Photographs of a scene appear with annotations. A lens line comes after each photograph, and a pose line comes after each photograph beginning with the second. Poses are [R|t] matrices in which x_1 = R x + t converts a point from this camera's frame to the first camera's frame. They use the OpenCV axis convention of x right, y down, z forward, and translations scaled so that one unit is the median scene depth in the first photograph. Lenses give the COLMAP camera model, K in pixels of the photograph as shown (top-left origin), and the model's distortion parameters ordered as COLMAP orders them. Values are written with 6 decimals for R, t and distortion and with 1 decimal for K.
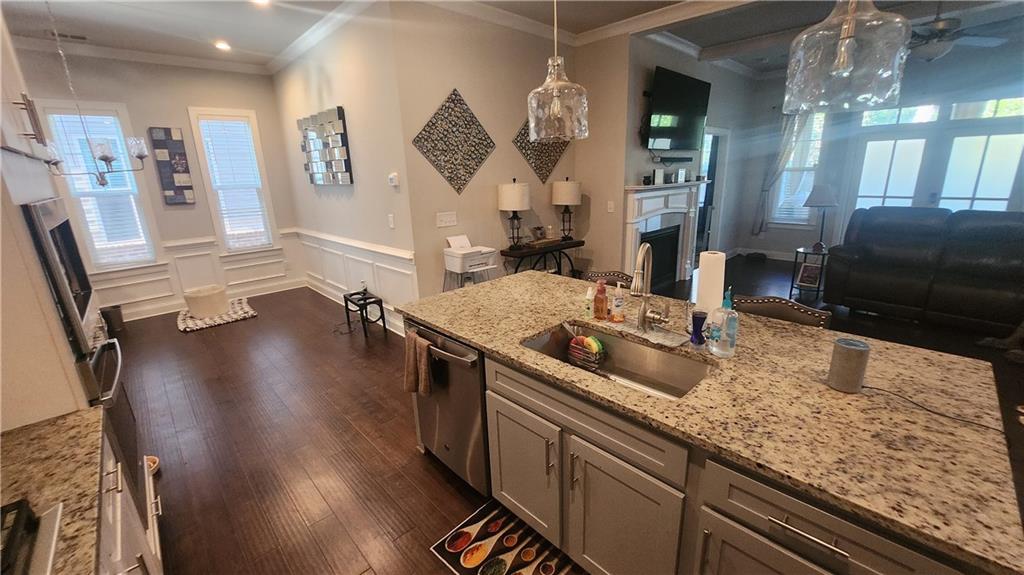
lens RADIAL K [[405.2, 0, 517.7], [0, 405.2, 289.3], [0, 0, 1]] dist [-0.024669, 0.002513]
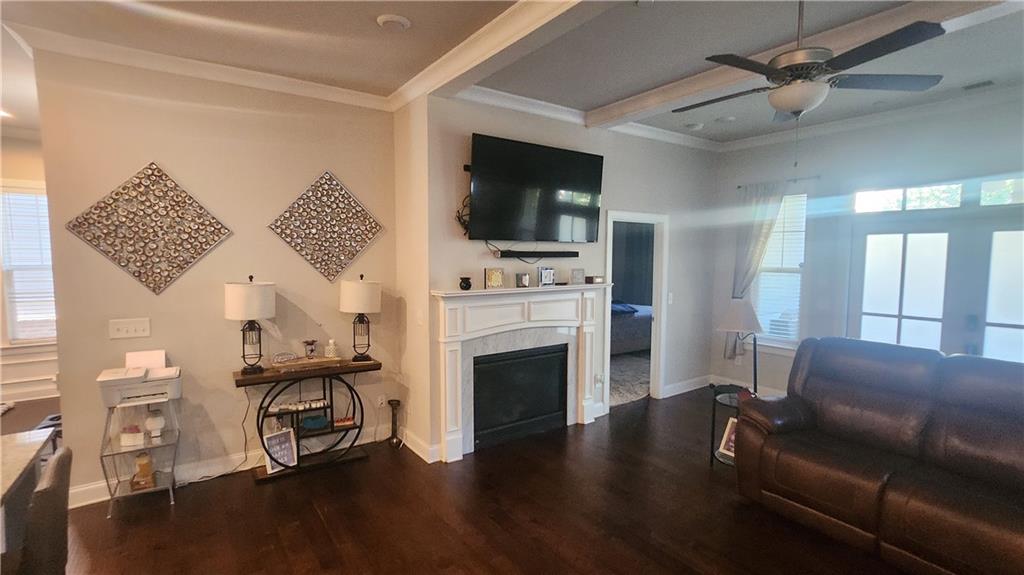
lens RADIAL K [[475.7, 0, 518.1], [0, 475.7, 291.7], [0, 0, 1]] dist [-0.035715, 0.015866]
pose [[0.989051, 0.043699, -0.140953, 0.538403], [-0.070895, 0.978409, -0.194136, -0.103313], [0.129427, 0.202004, 0.970795, 0.214969]]
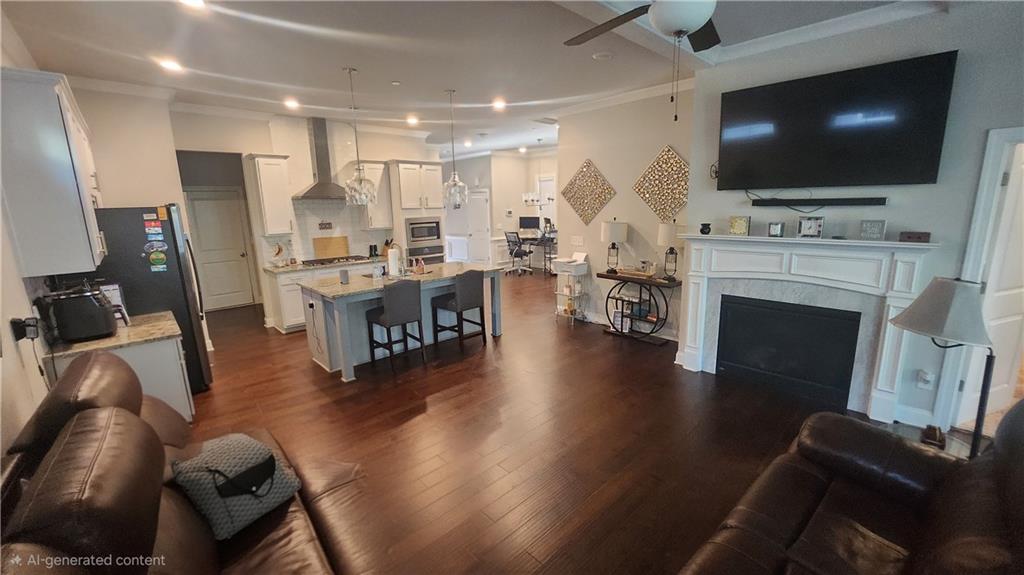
lens RADIAL K [[405.2, 0, 517.7], [0, 405.2, 289.3], [0, 0, 1]] dist [-0.024669, 0.002513]
pose [[-0.001621, 0.229944, -0.973203, 1.179437], [-0.257588, 0.940267, 0.222591, -0.241460], [0.966254, 0.251046, 0.057707, 0.619157]]
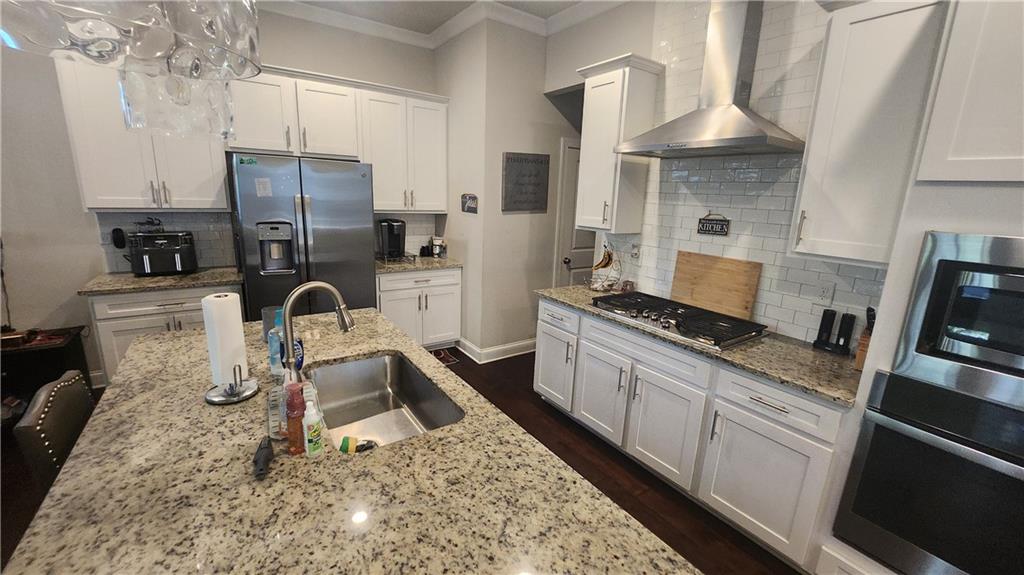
lens RADIAL K [[405.2, 0, 517.7], [0, 405.2, 289.3], [0, 0, 1]] dist [-0.024669, 0.002513]
pose [[-0.988067, -0.045143, 0.147260, -0.070666], [0.031712, 0.875979, 0.481307, -0.159492], [-0.150724, 0.480233, -0.864094, 0.548278]]
